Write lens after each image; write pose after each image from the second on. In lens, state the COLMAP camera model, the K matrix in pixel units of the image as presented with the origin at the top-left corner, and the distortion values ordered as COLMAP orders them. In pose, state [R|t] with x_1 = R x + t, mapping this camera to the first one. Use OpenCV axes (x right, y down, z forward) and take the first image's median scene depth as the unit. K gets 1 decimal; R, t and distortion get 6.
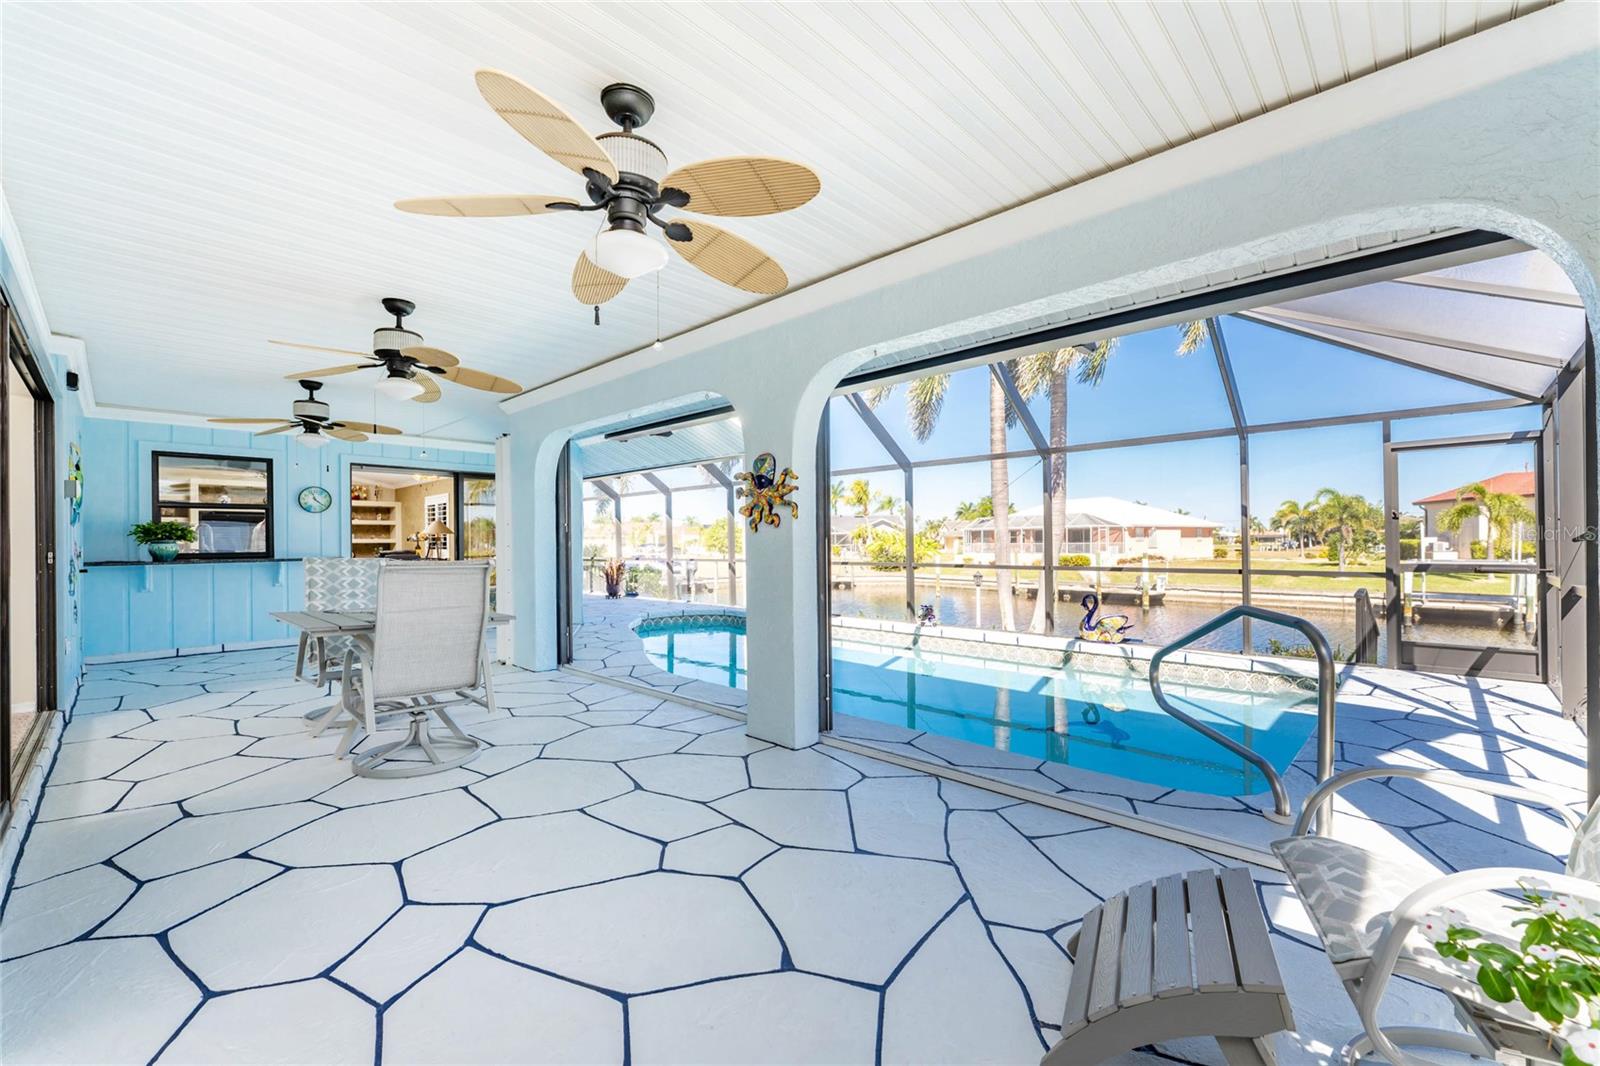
lens RADIAL K [[656.4, 0, 804.6], [0, 656.4, 536.2], [0, 0, 1]] dist [-0.000052, 0.000384]
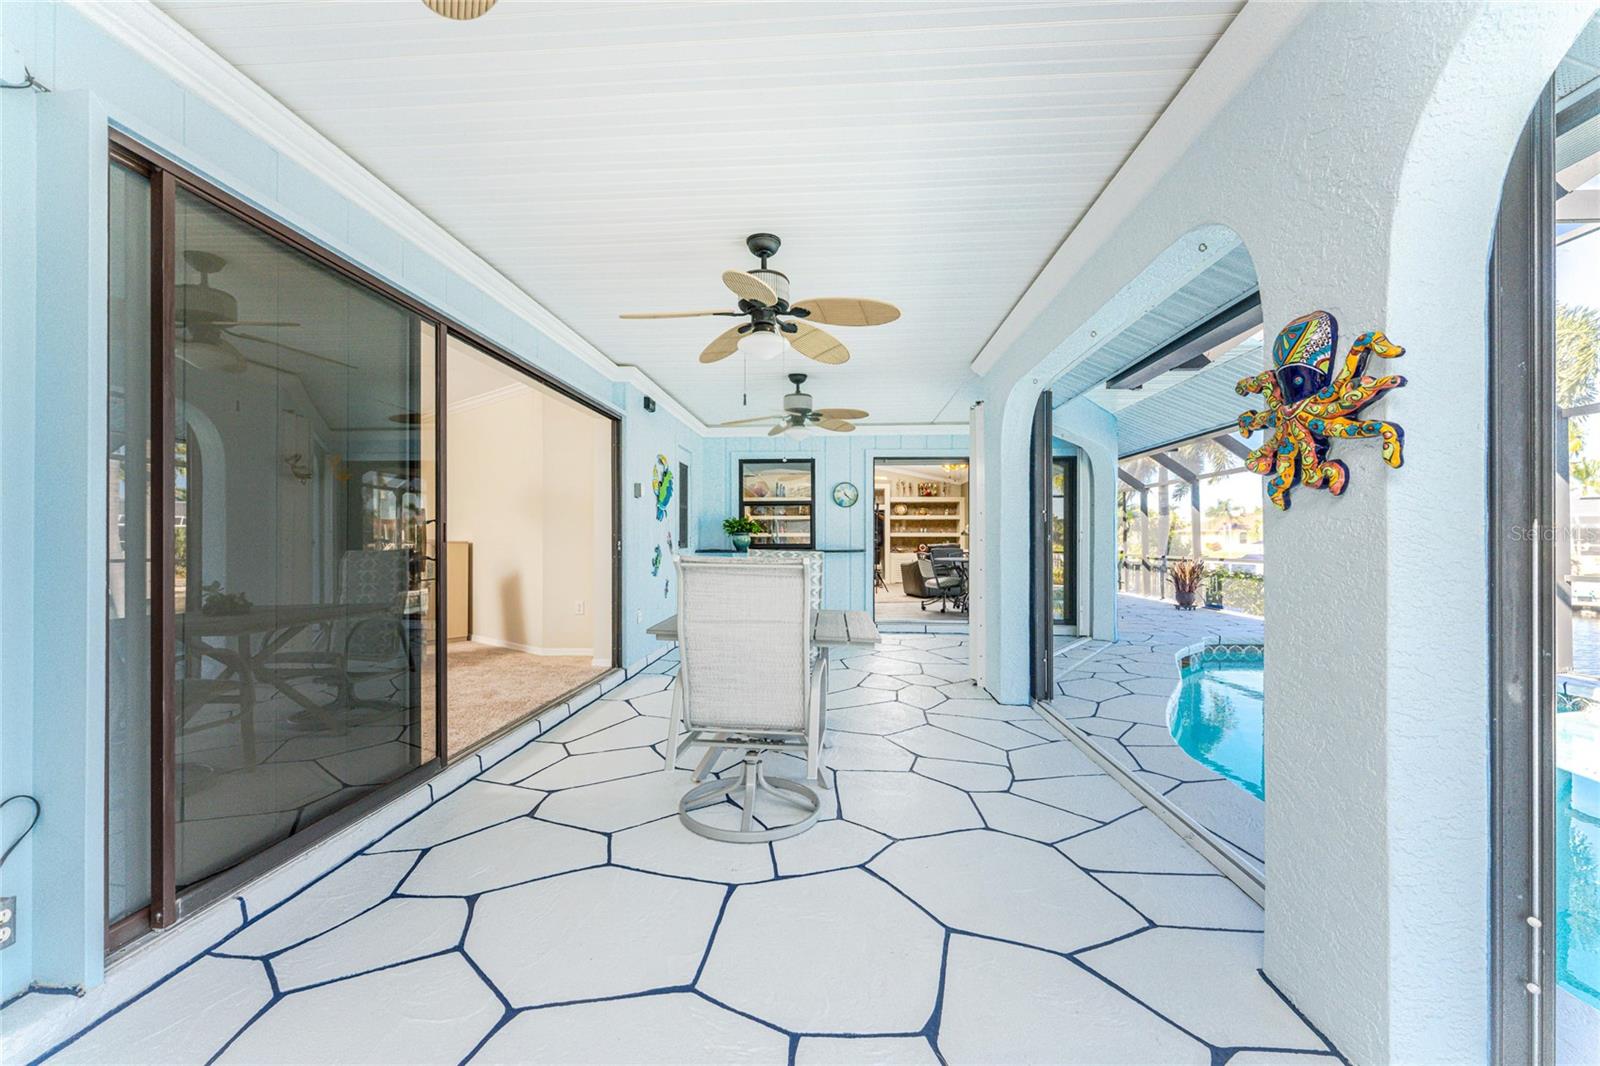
lens RADIAL K [[666.9, 0, 799.3], [0, 666.9, 541.0], [0, 0, 1]] dist [-0.010973, -0.000106]
pose [[0.646101, 0.010355, -0.763181, 0.047163], [0.000469, 0.999902, 0.013965, 0.007307], [0.763251, -0.009381, 0.646034, 0.483515]]
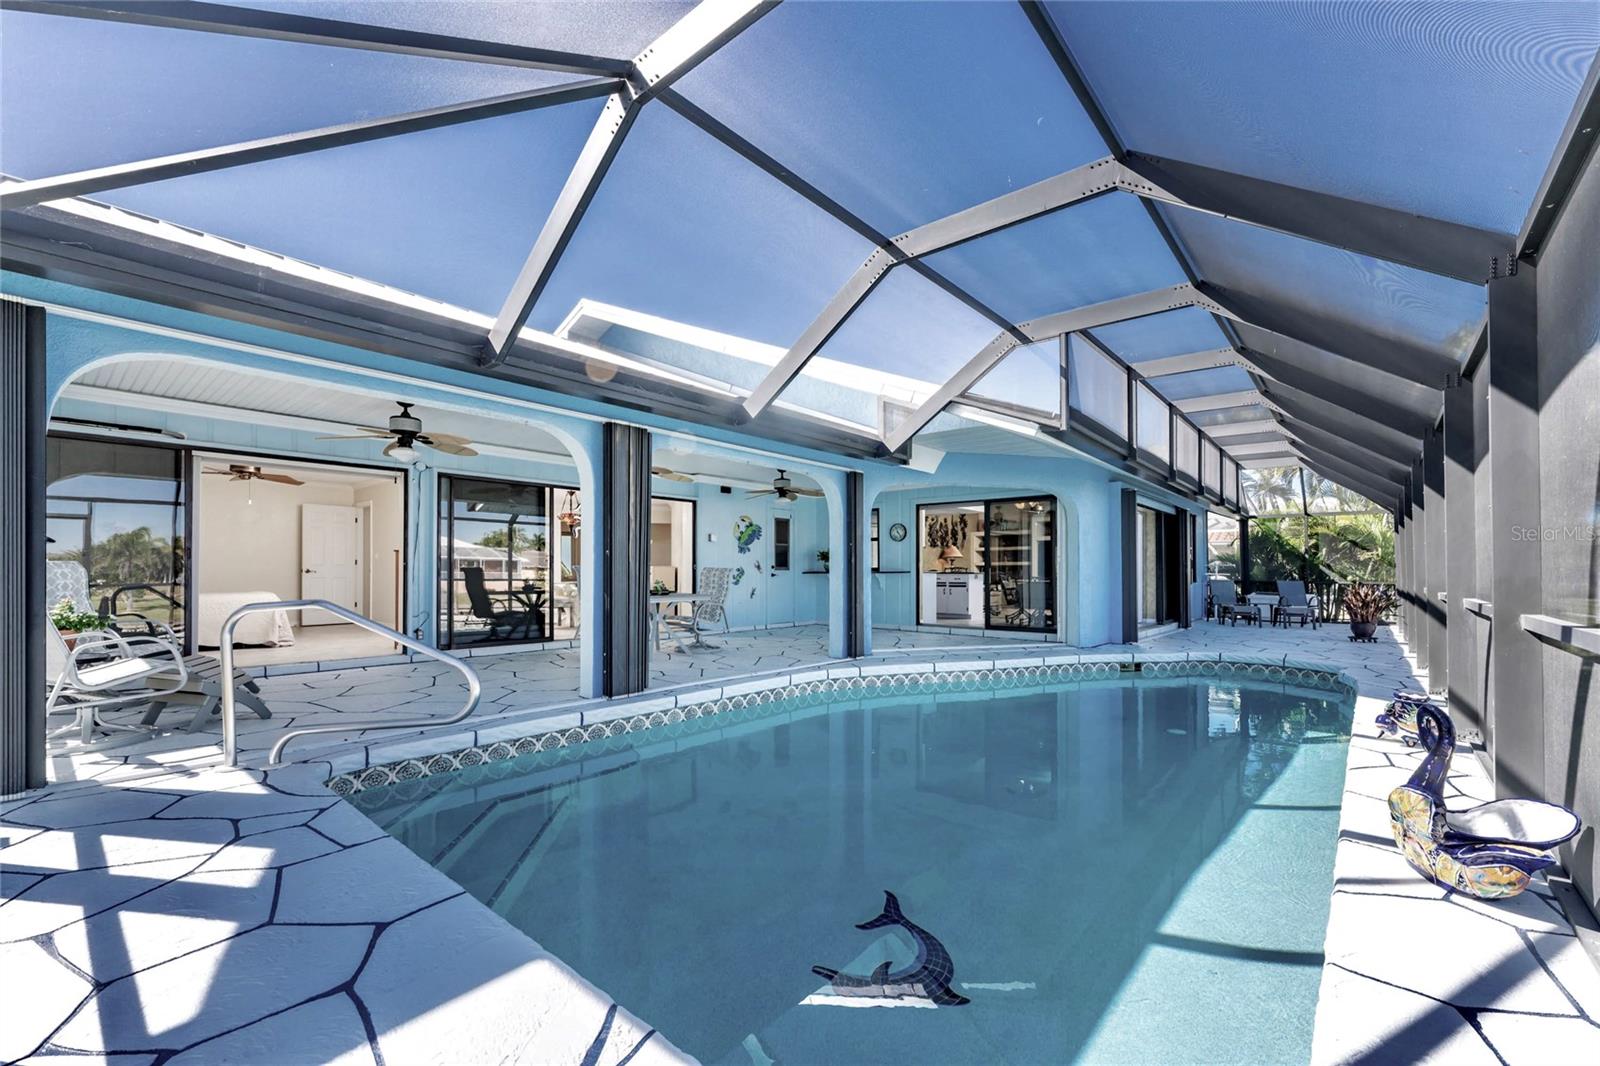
lens RADIAL K [[666.9, 0, 799.3], [0, 666.9, 541.0], [0, 0, 1]] dist [-0.010973, -0.000106]
pose [[0.052604, -0.040269, -0.997803, 1.436899], [0.009669, 0.999160, -0.039814, 0.041803], [0.998569, -0.007553, 0.052949, 1.356973]]
